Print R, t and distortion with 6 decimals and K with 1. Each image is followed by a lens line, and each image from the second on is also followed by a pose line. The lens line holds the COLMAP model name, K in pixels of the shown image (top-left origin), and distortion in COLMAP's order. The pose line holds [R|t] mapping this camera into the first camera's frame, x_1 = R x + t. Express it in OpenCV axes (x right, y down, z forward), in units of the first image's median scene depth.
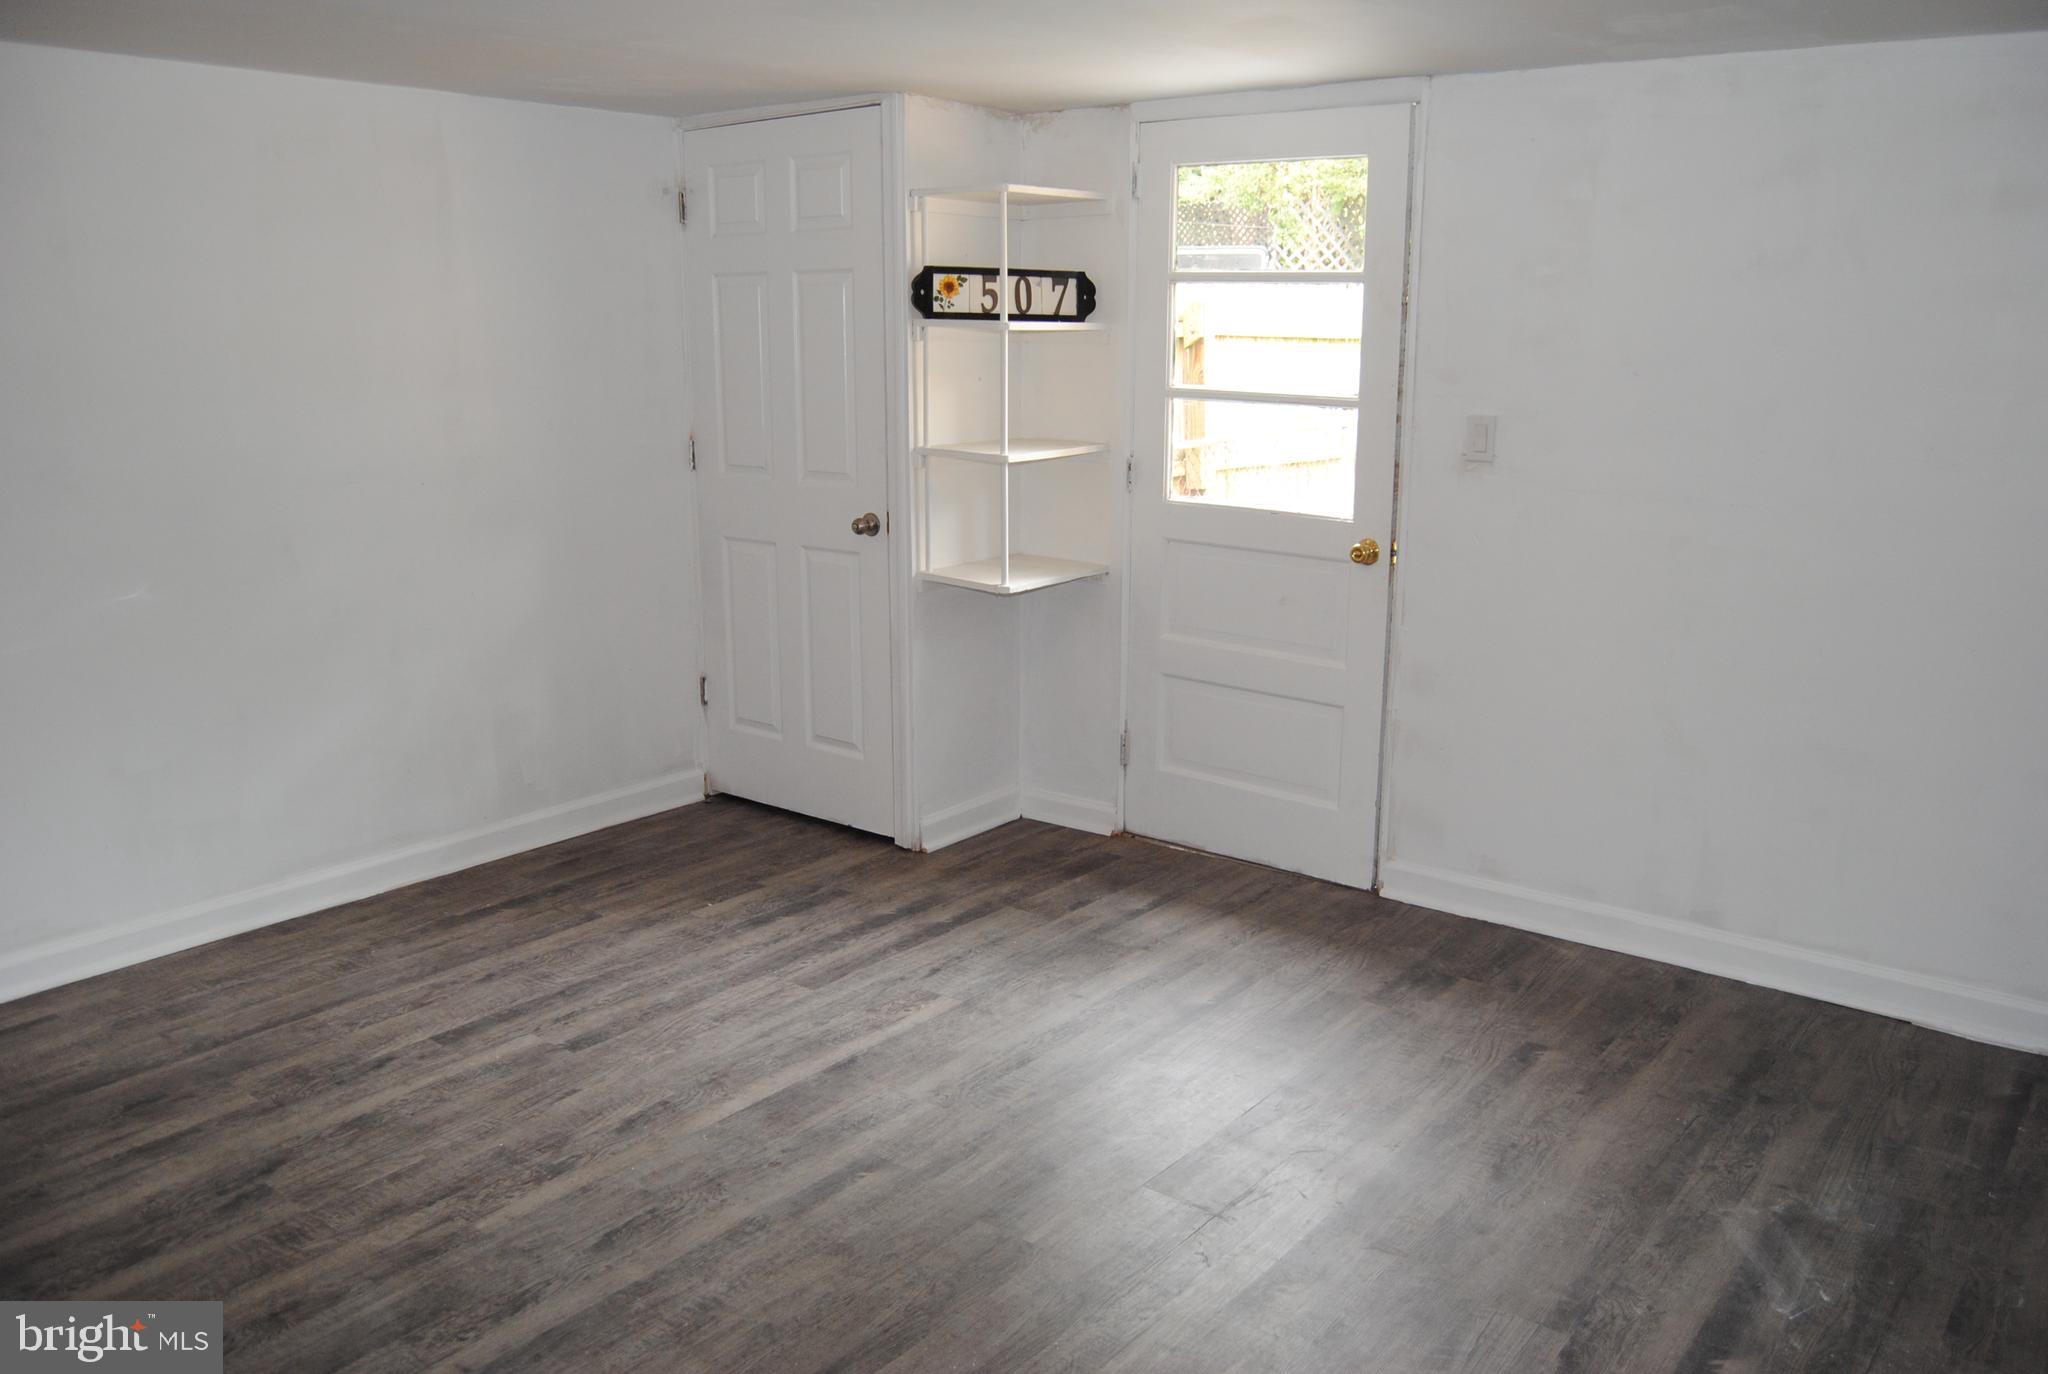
lens RADIAL K [[1628.0, 0, 1032.9], [0, 1628.0, 660.8], [0, 0, 1]] dist [-0.088775, 0.033901]
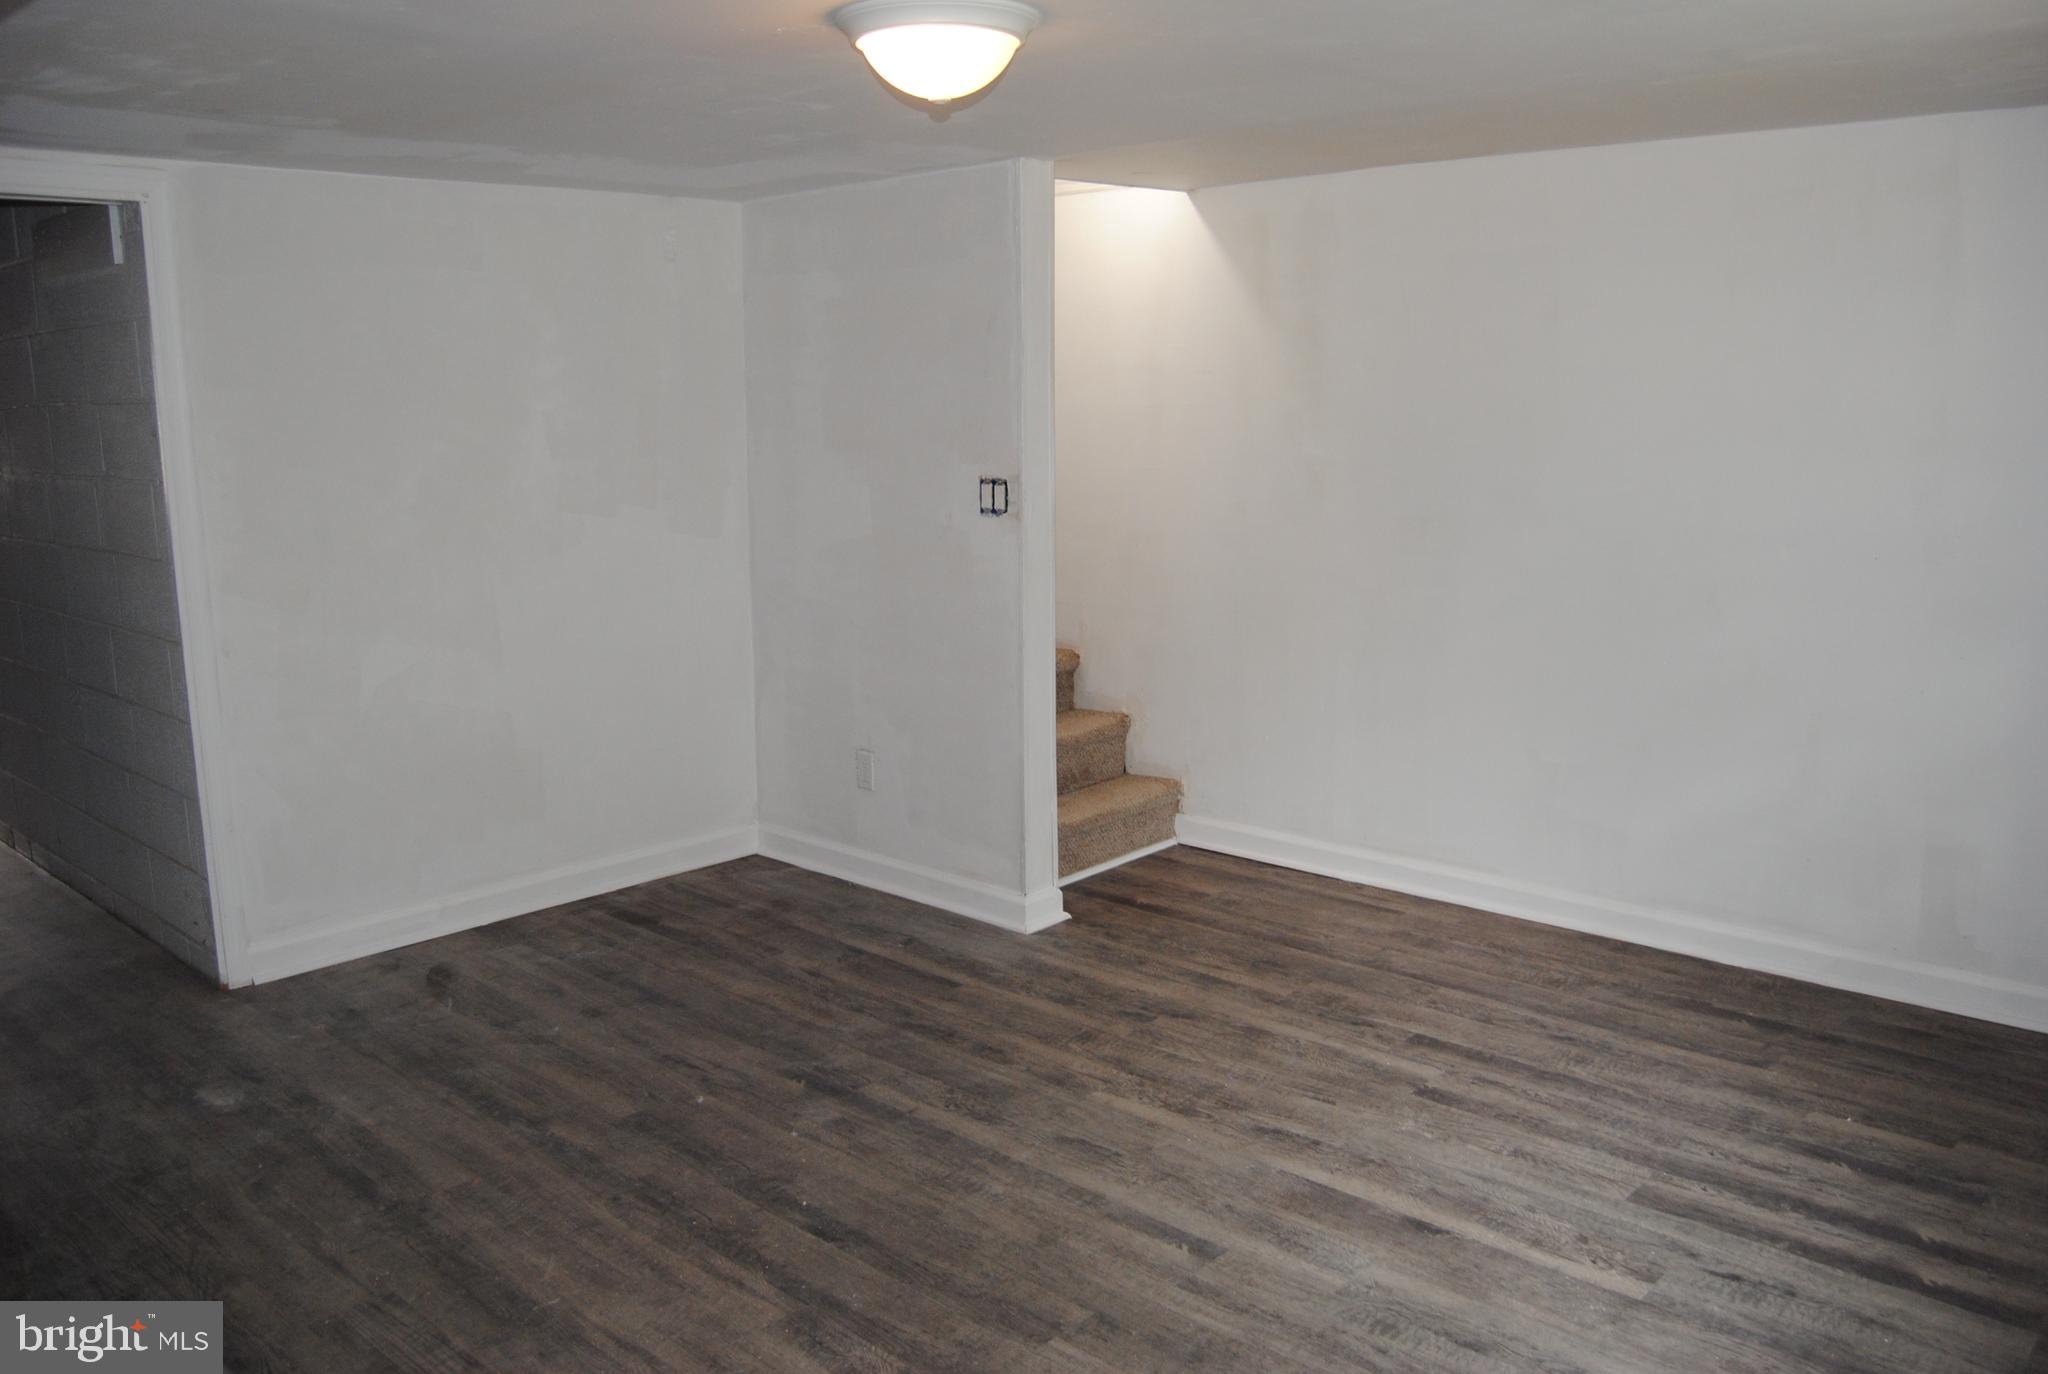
lens RADIAL K [[1628.0, 0, 1032.9], [0, 1628.0, 660.8], [0, 0, 1]] dist [-0.088775, 0.033901]
pose [[-0.093515, 0.165632, -0.981744, 0.662947], [-0.185979, 0.965802, 0.180658, -0.154659], [0.978093, 0.199478, -0.059513, 0.733198]]
